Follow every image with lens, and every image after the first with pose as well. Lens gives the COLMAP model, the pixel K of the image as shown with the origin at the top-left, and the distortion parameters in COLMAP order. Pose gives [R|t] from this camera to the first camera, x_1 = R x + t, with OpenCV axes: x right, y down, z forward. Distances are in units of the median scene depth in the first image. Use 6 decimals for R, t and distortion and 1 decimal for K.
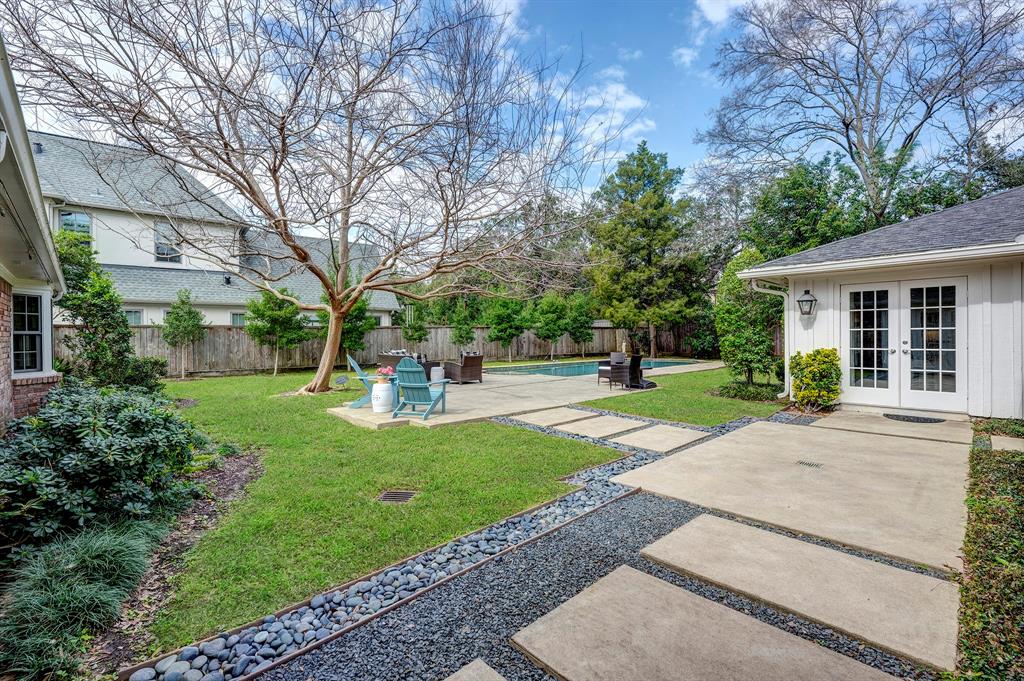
lens RADIAL K [[444.1, 0, 512.0], [0, 444.1, 340.5], [0, 0, 1]] dist [-0.000734, 0.000053]
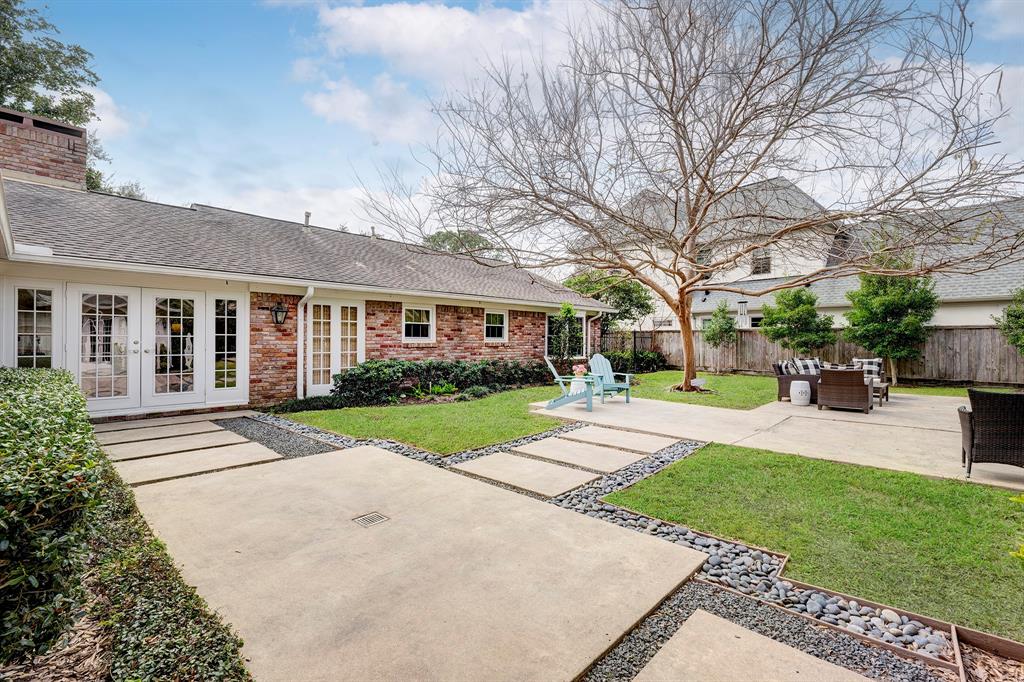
lens RADIAL K [[444.1, 0, 512.0], [0, 444.1, 341.0], [0, 0, 1]] dist [-0.000734, 0.000053]
pose [[0.047144, 0.003564, -0.998882, 0.433229], [-0.009036, 0.999954, 0.003141, -0.002471], [0.998847, 0.008878, 0.047174, 0.373789]]
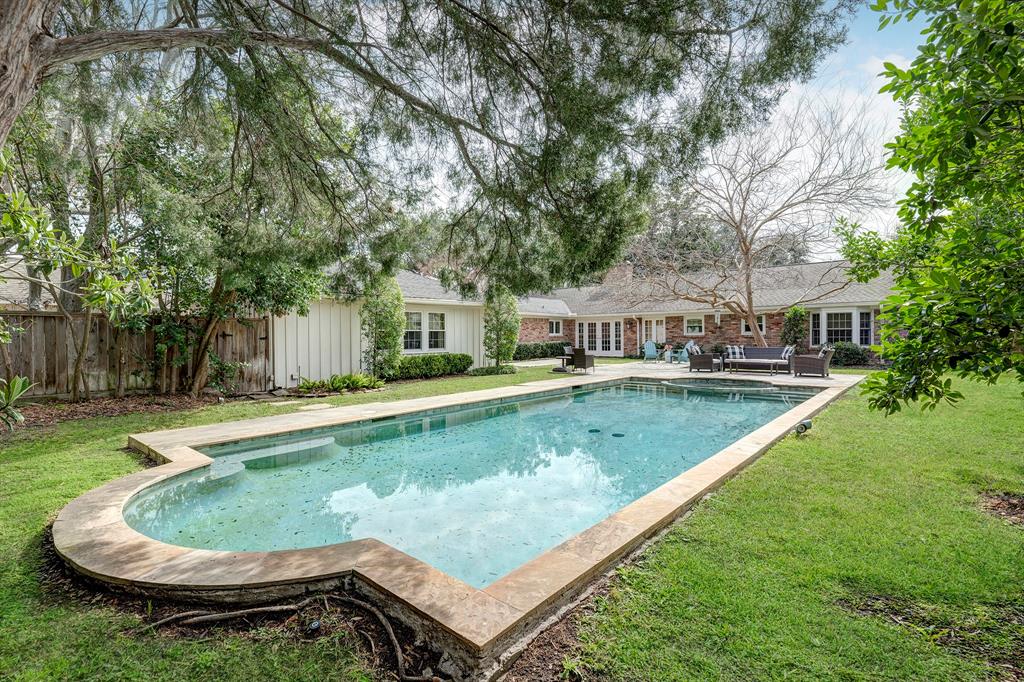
lens RADIAL K [[469.4, 0, 512.0], [0, 469.4, 341.0], [0, 0, 1]] dist [-0.000025, -0.000010]
pose [[-0.995227, 0.008896, -0.097177, 0.437849], [0.007491, 0.999862, 0.014812, -0.004702], [0.097295, 0.014014, -0.995157, 1.796191]]
